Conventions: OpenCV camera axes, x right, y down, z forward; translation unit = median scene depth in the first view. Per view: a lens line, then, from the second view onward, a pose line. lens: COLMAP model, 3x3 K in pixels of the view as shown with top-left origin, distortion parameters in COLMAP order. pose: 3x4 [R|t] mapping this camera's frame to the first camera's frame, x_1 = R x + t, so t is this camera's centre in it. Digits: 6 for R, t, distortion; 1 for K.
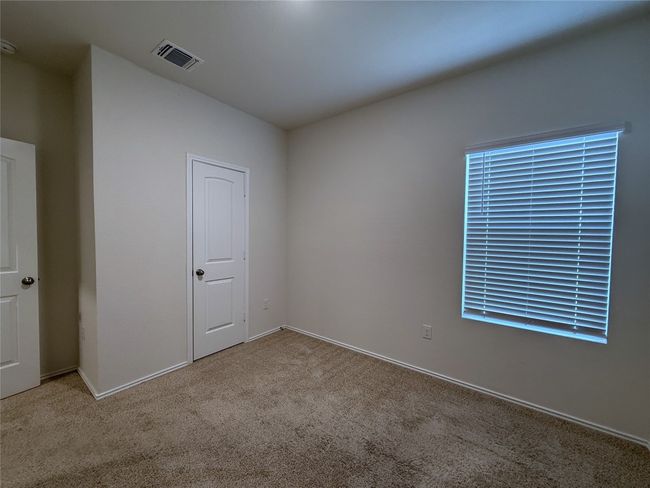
lens RADIAL K [[259.0, 0, 323.8], [0, 259.0, 244.2], [0, 0, 1]] dist [-0.001028, -0.000102]
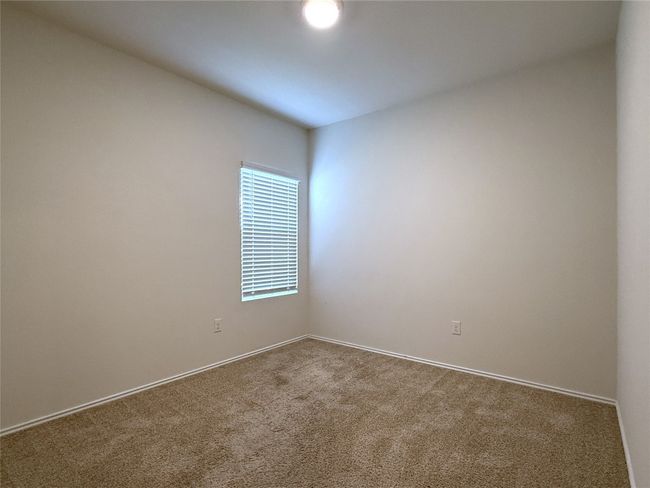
lens RADIAL K [[334.7, 0, 322.6], [0, 334.7, 245.7], [0, 0, 1]] dist [0.002251, 0.000727]
pose [[0.010742, -0.006815, 0.999919, -1.038410], [0.039045, 0.999217, 0.006390, 0.029785], [-0.999180, 0.038973, 0.011000, 0.613521]]
